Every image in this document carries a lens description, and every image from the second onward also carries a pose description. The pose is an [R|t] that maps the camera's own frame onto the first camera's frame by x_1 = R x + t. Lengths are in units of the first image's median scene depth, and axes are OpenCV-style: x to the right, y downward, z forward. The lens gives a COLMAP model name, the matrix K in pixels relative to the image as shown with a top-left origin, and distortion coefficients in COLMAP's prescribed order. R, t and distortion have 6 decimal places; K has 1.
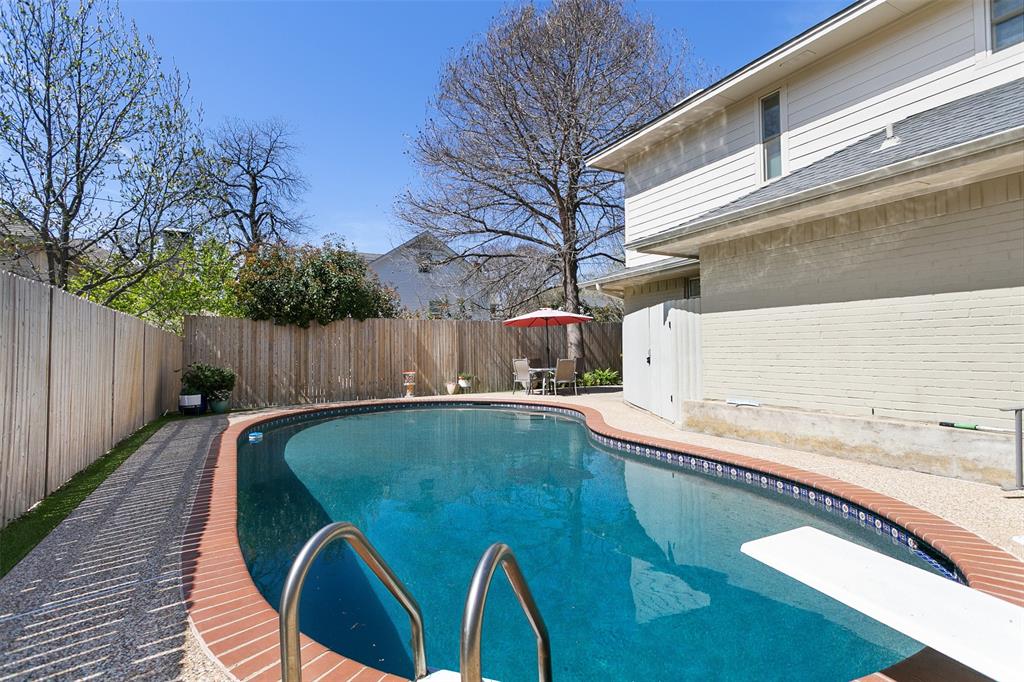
lens RADIAL K [[492.5, 0, 515.6], [0, 492.5, 334.6], [0, 0, 1]] dist [-0.001878, -0.000168]
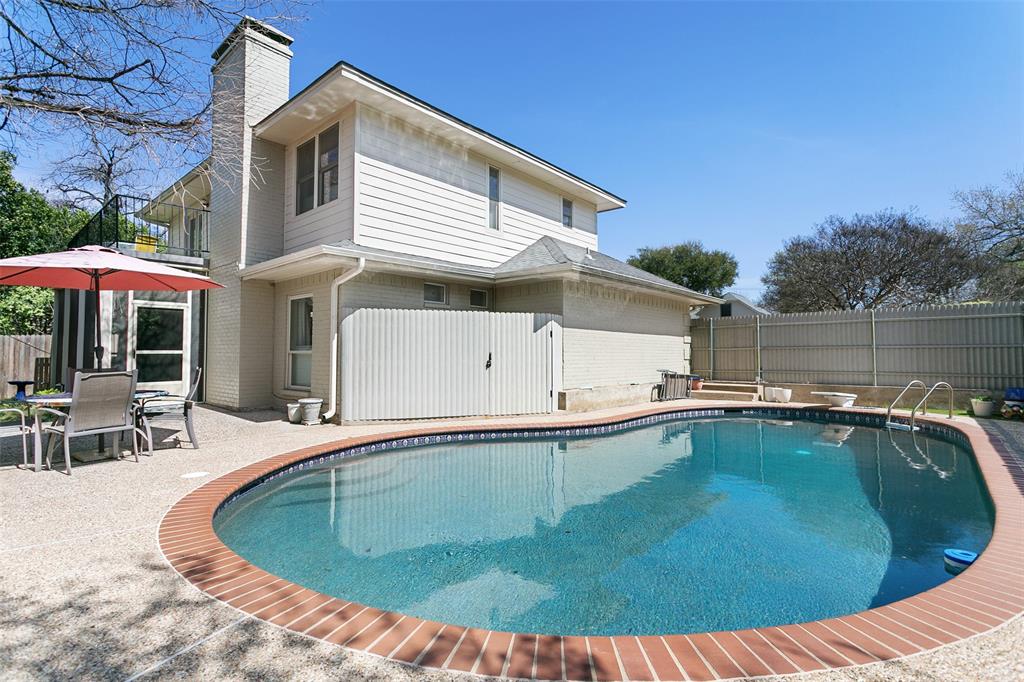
lens RADIAL K [[492.5, 0, 515.6], [0, 492.5, 334.6], [0, 0, 1]] dist [-0.001878, -0.000168]
pose [[-0.345348, 0.045731, 0.937360, -0.777181], [-0.032406, 0.997635, -0.060611, 0.055608], [-0.937915, -0.051307, -0.343050, 1.423558]]
